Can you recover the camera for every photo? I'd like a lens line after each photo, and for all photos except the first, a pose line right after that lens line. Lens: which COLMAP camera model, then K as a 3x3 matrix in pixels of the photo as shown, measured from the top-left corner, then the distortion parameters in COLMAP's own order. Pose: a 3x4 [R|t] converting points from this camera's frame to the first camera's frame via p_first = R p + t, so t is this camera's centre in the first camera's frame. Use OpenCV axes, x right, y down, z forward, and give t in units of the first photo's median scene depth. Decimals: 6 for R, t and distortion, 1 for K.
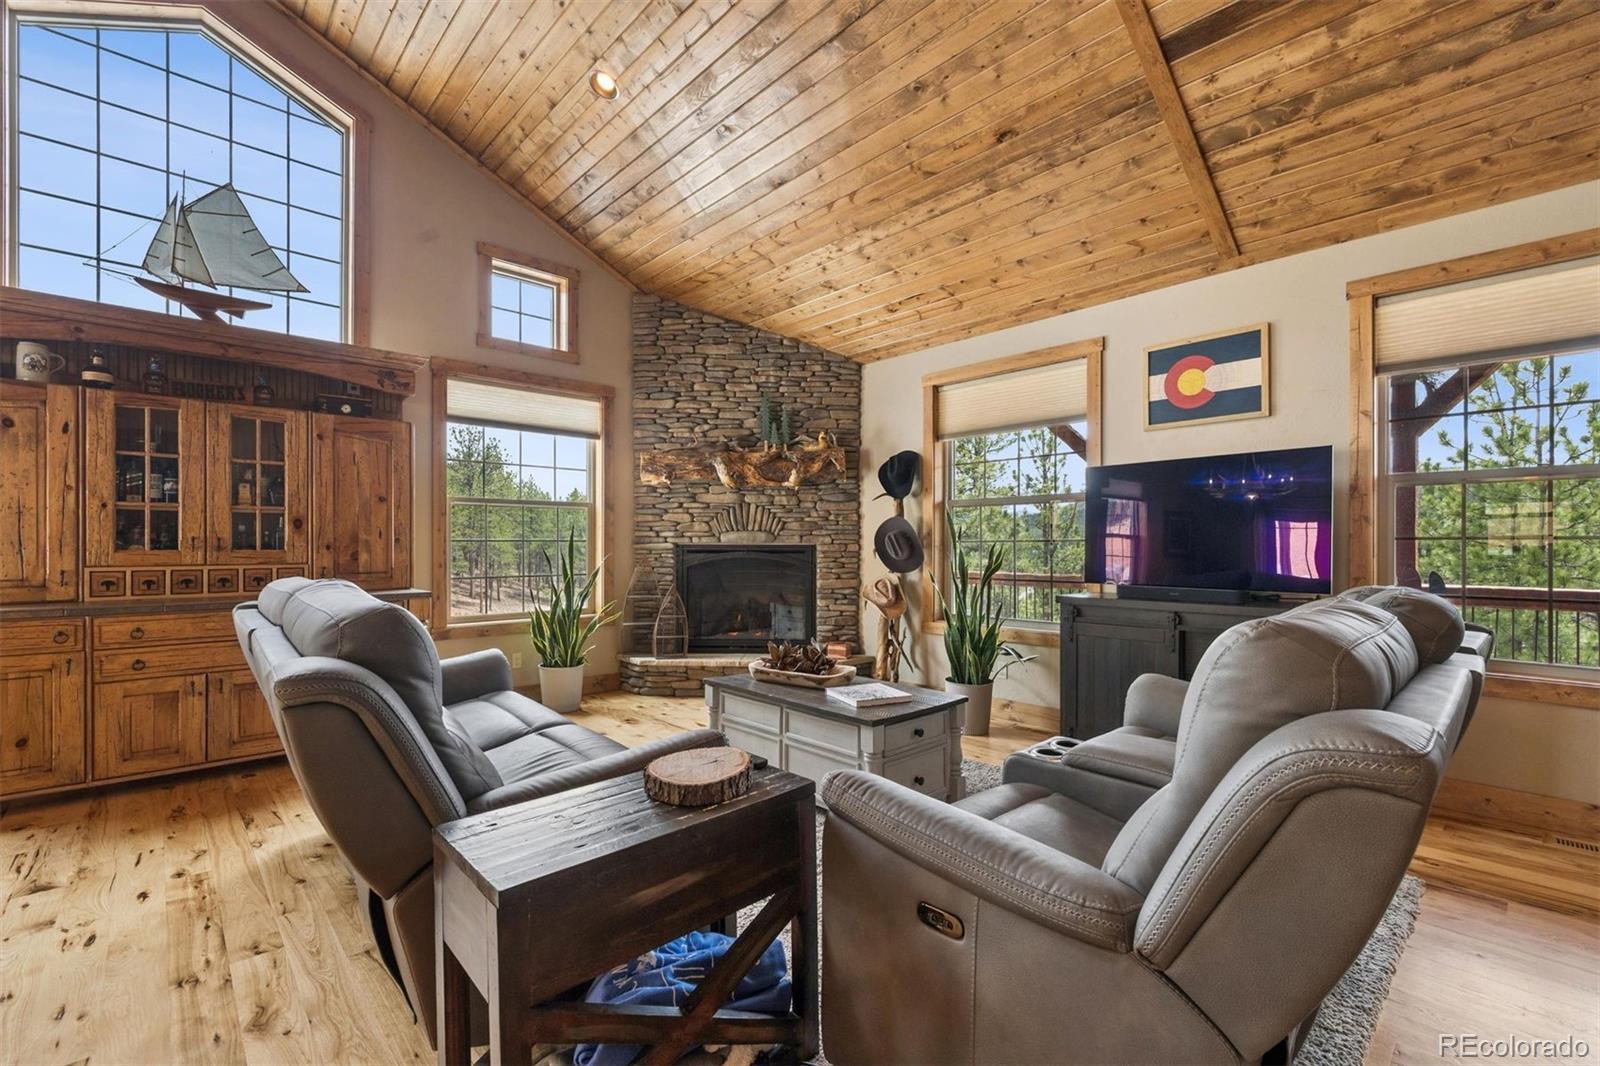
lens RADIAL K [[697.9, 0, 800.8], [0, 697.9, 545.9], [0, 0, 1]] dist [-0.000011, -0.000070]
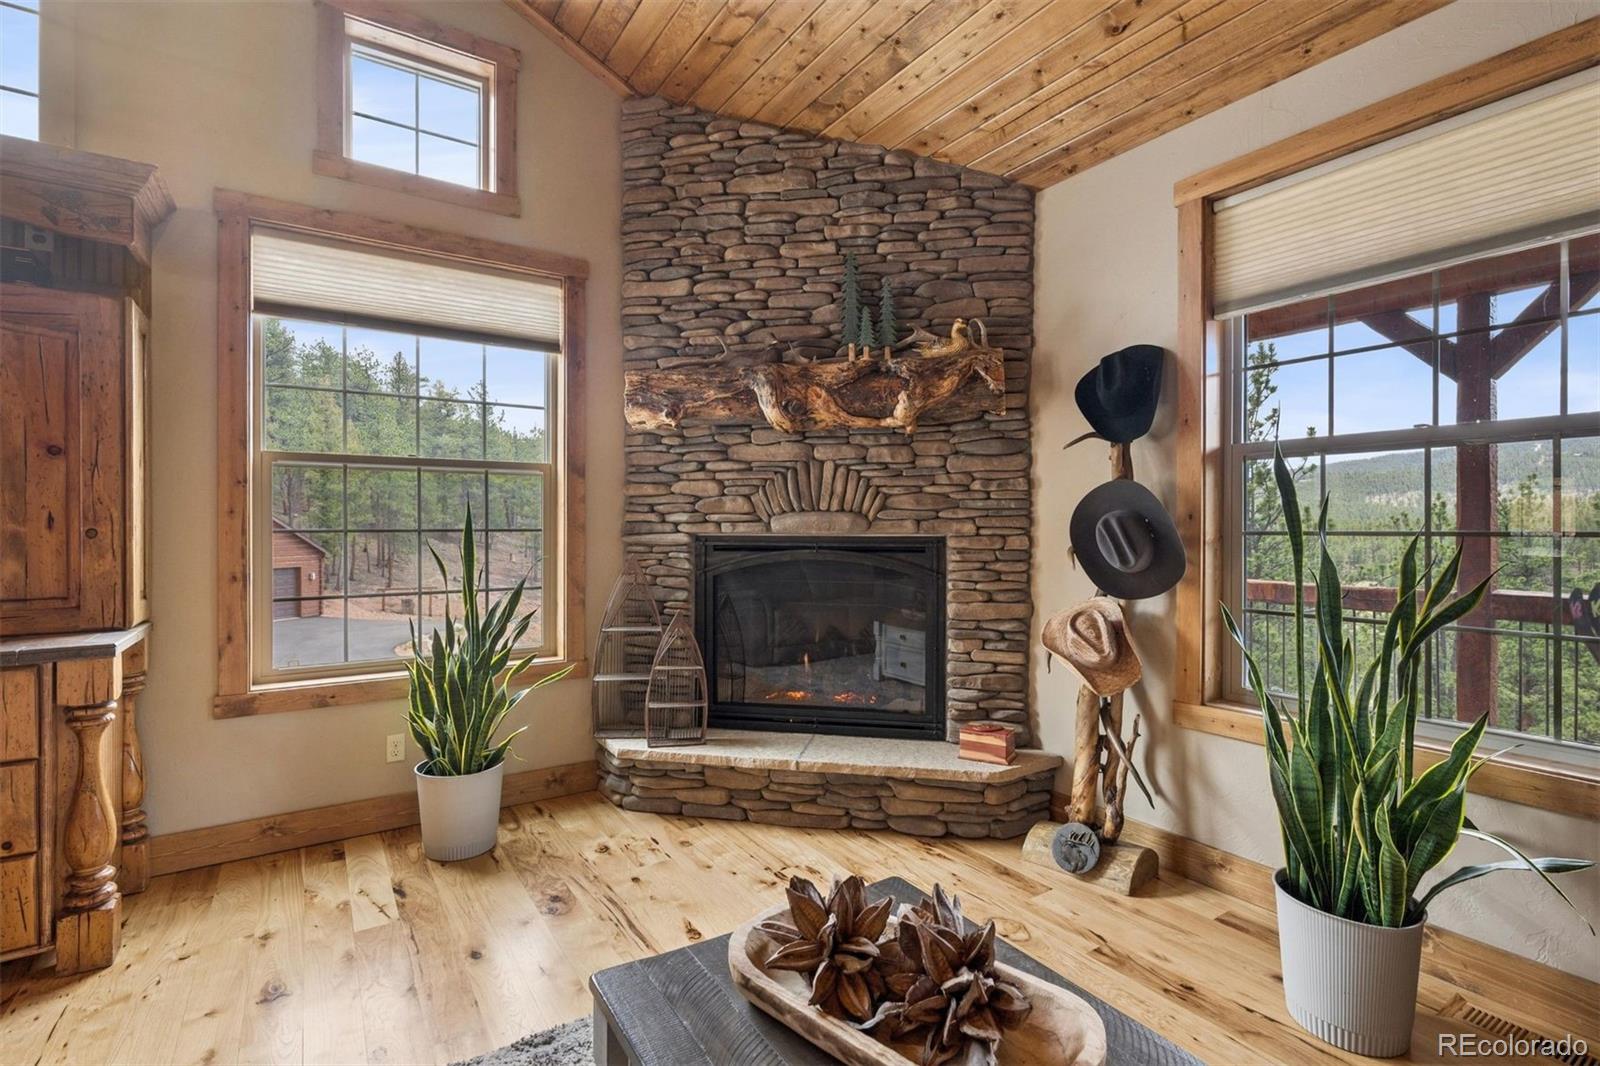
lens RADIAL K [[744.9, 0, 806.7], [0, 744.9, 531.0], [0, 0, 1]] dist [0.000320, 0.000278]
pose [[0.987085, 0.001091, -0.160196, 0.007999], [-0.000220, 0.999985, 0.005454, -0.009385], [0.160200, -0.005348, 0.987070, 0.424666]]
